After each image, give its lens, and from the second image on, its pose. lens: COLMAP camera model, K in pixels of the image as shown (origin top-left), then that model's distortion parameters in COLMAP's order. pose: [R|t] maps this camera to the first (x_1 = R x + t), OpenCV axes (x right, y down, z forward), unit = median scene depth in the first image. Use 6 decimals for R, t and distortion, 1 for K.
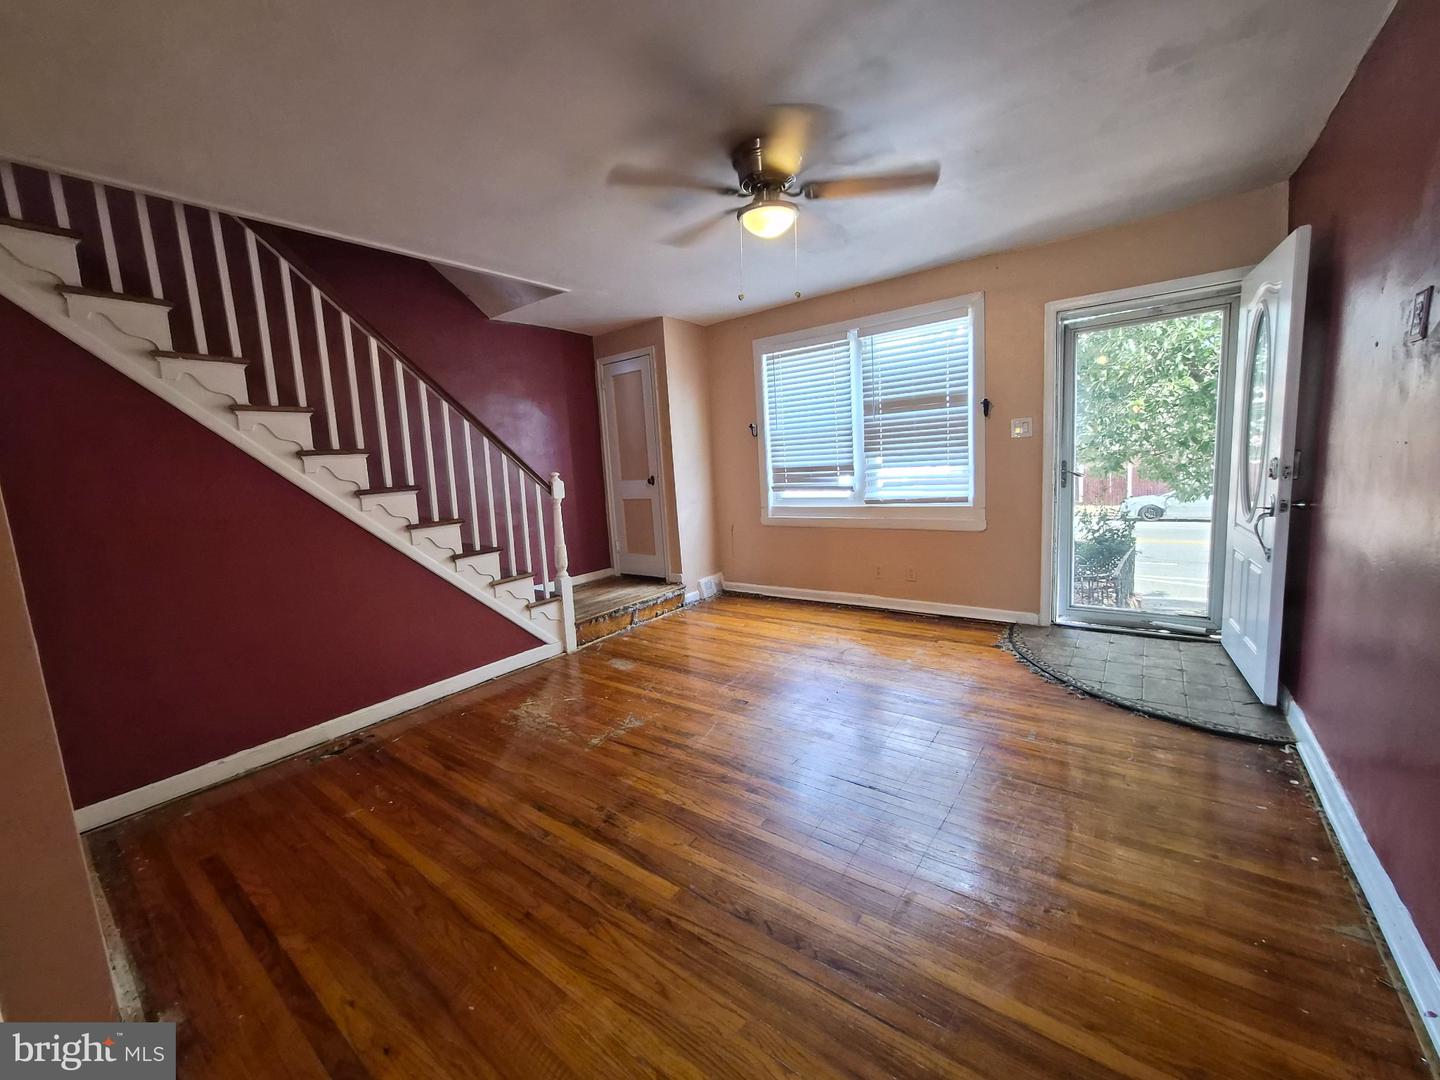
lens RADIAL K [[567.0, 0, 718.4], [0, 567.0, 538.0], [0, 0, 1]] dist [-0.001290, 0.001065]
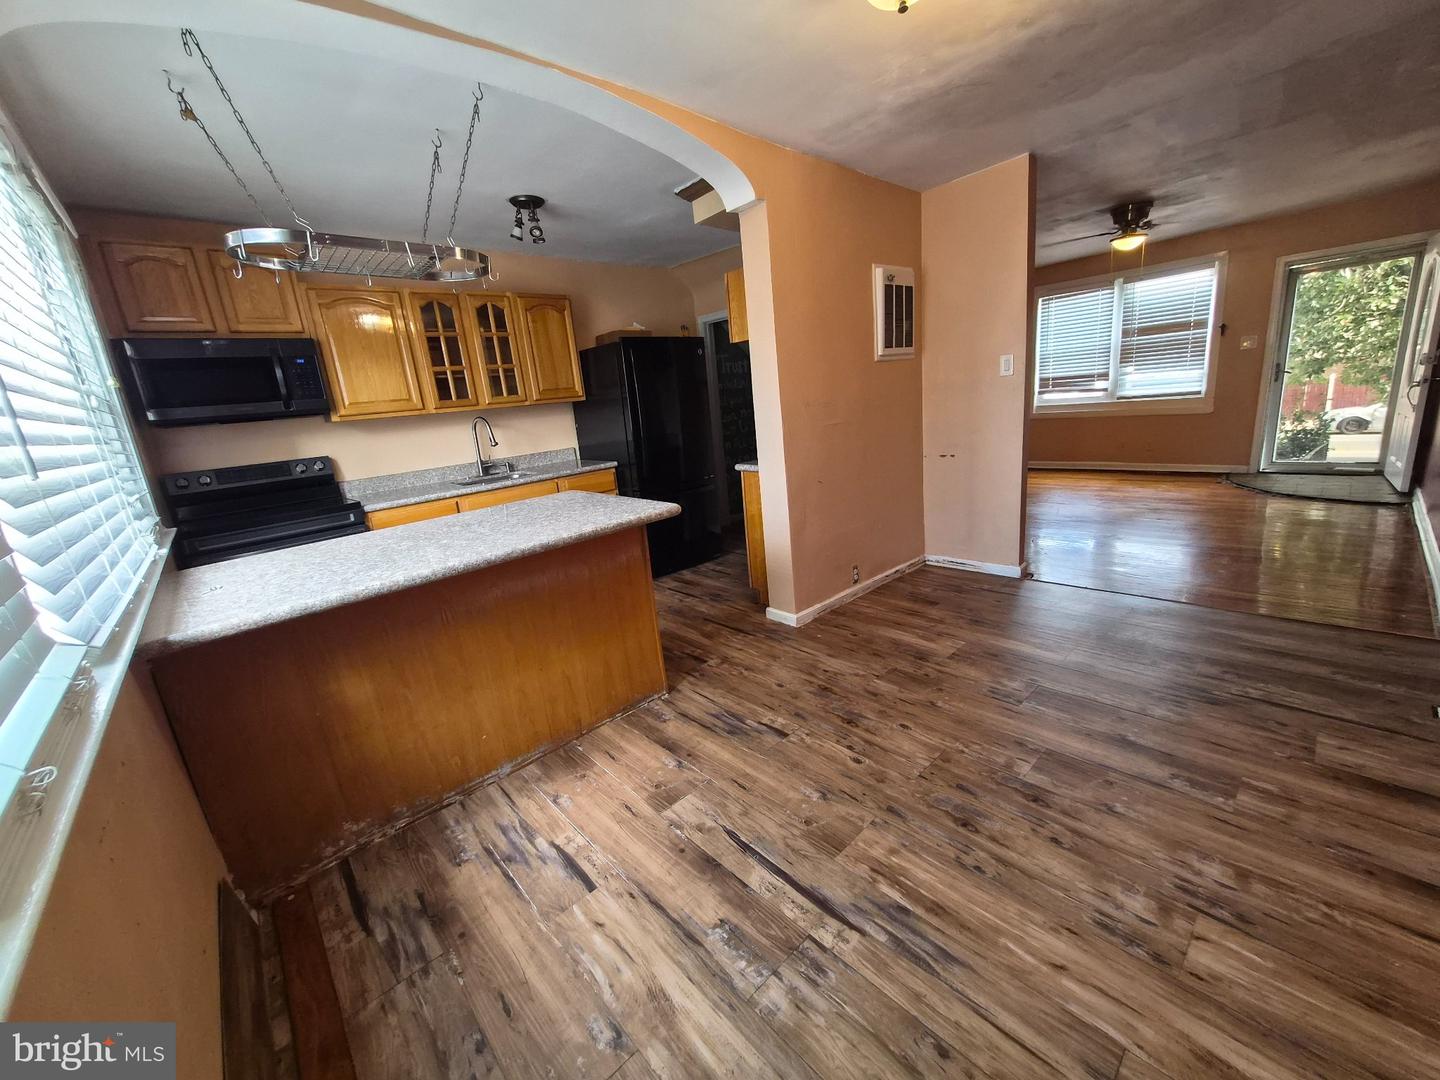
lens RADIAL K [[567.0, 0, 717.3], [0, 567.0, 535.1], [0, 0, 1]] dist [-0.001290, 0.001065]
pose [[0.982457, 0.016128, -0.185789, -0.538133], [0.004936, 0.993655, 0.112360, 0.133323], [0.186423, -0.111306, 0.976144, -0.757915]]
